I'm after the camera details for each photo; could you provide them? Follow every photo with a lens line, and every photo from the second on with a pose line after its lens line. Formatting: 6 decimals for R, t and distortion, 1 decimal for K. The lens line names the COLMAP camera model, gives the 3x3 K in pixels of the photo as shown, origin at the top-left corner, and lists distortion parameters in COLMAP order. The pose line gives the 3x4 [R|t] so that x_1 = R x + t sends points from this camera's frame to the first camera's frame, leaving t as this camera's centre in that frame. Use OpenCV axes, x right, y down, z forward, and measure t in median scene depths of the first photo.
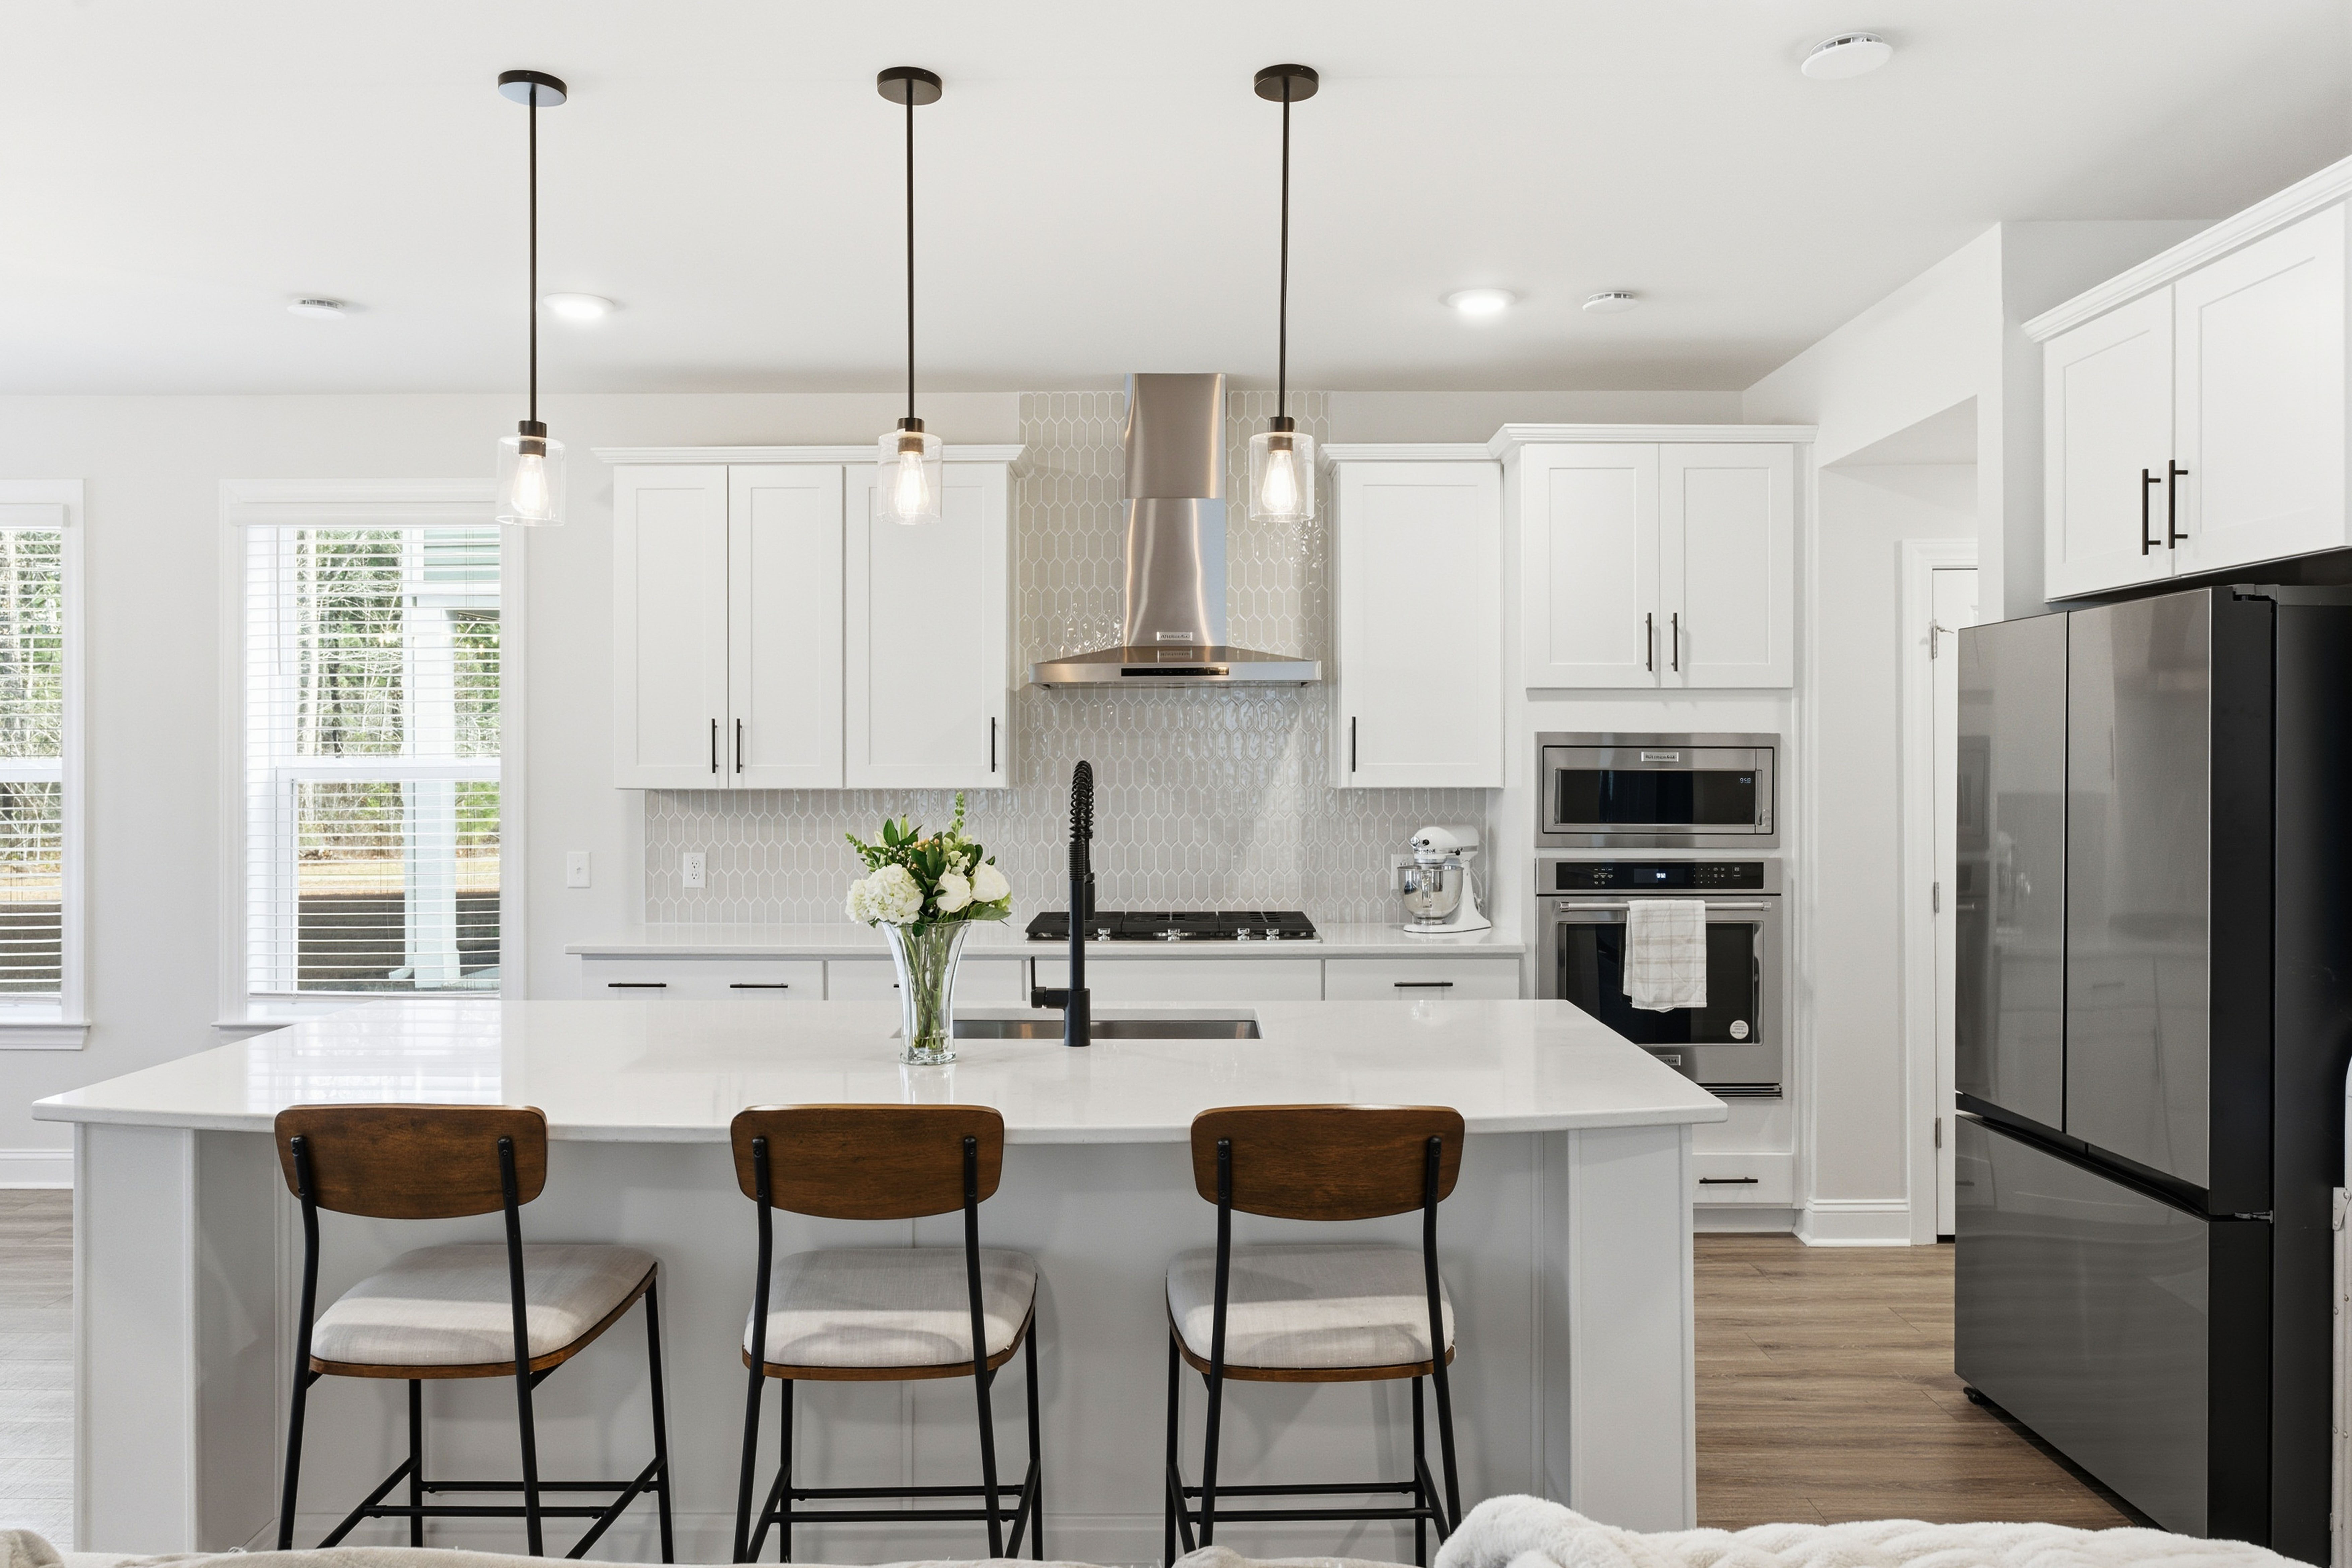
lens RADIAL K [[1698.6, 0, 1213.6], [0, 1698.6, 771.6], [0, 0, 1]] dist [-0.008870, 0.000075]
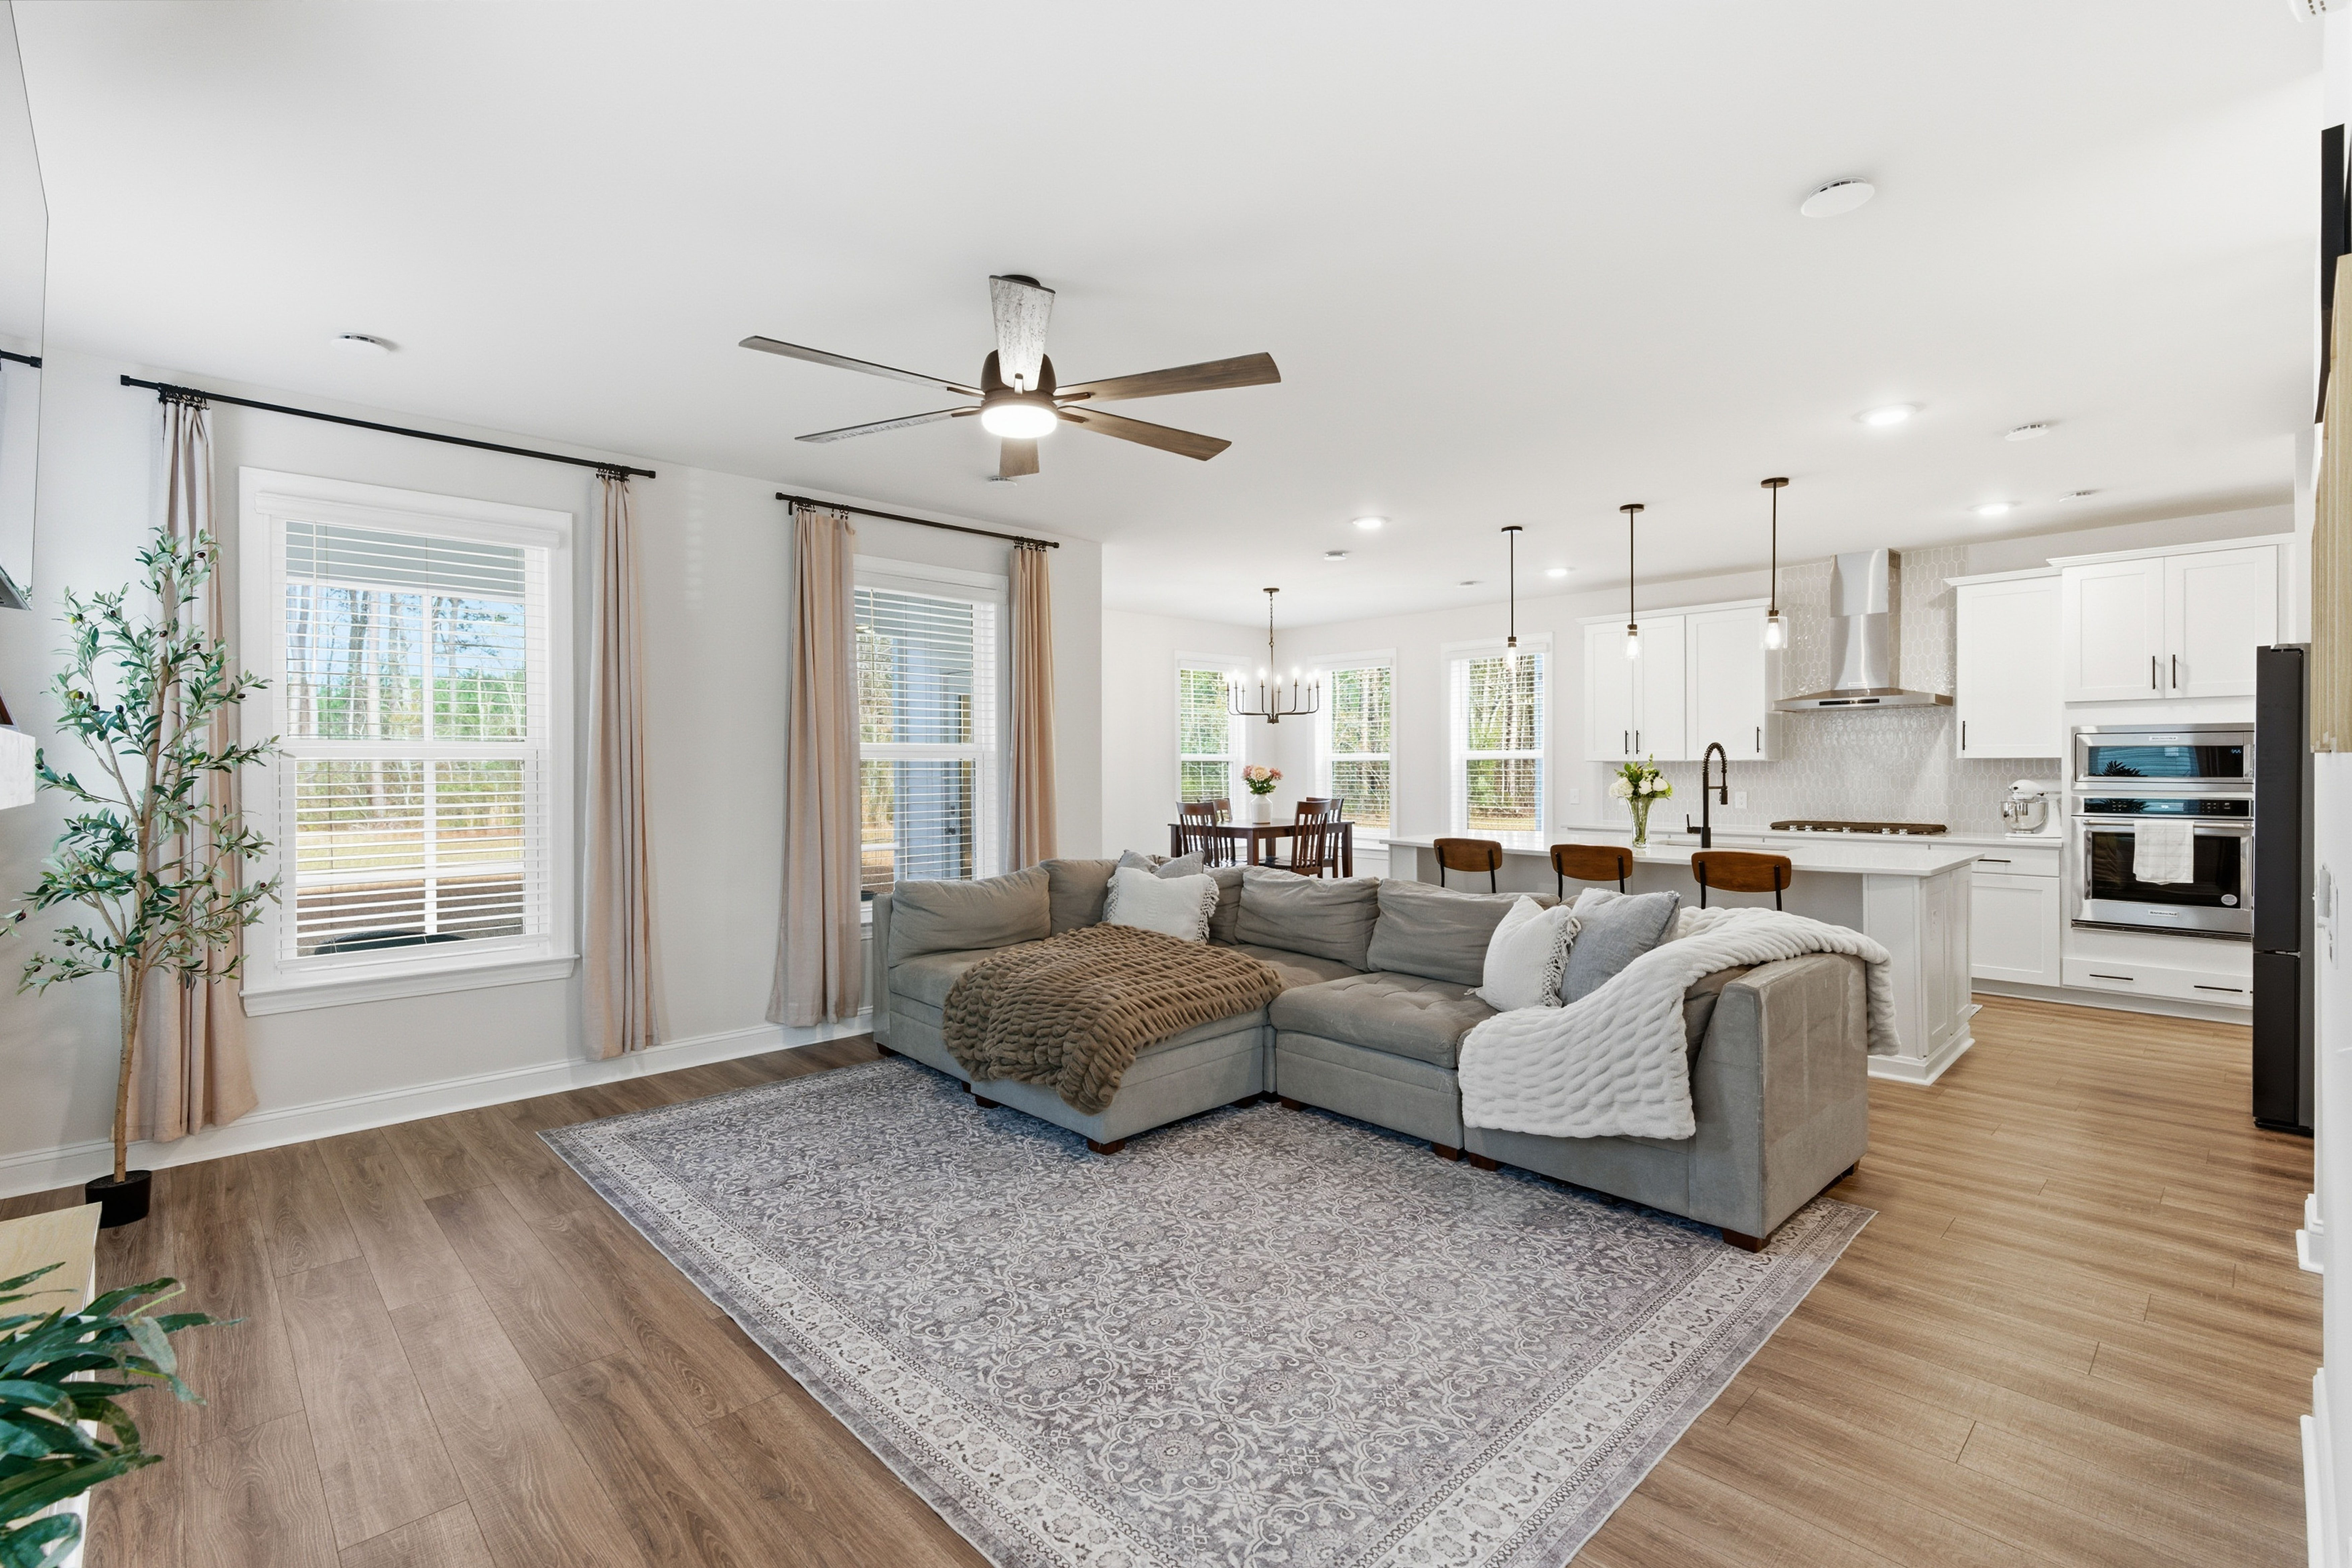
lens RADIAL K [[1066.7, 0, 1173.0], [0, 1066.7, 765.7], [0, 0, 1]] dist [0.001241, 0.000668]
pose [[0.692468, -0.001170, -0.721448, 0.347336], [-0.001382, 0.999995, -0.002948, 0.023599], [0.721448, 0.003038, 0.692462, -0.484402]]
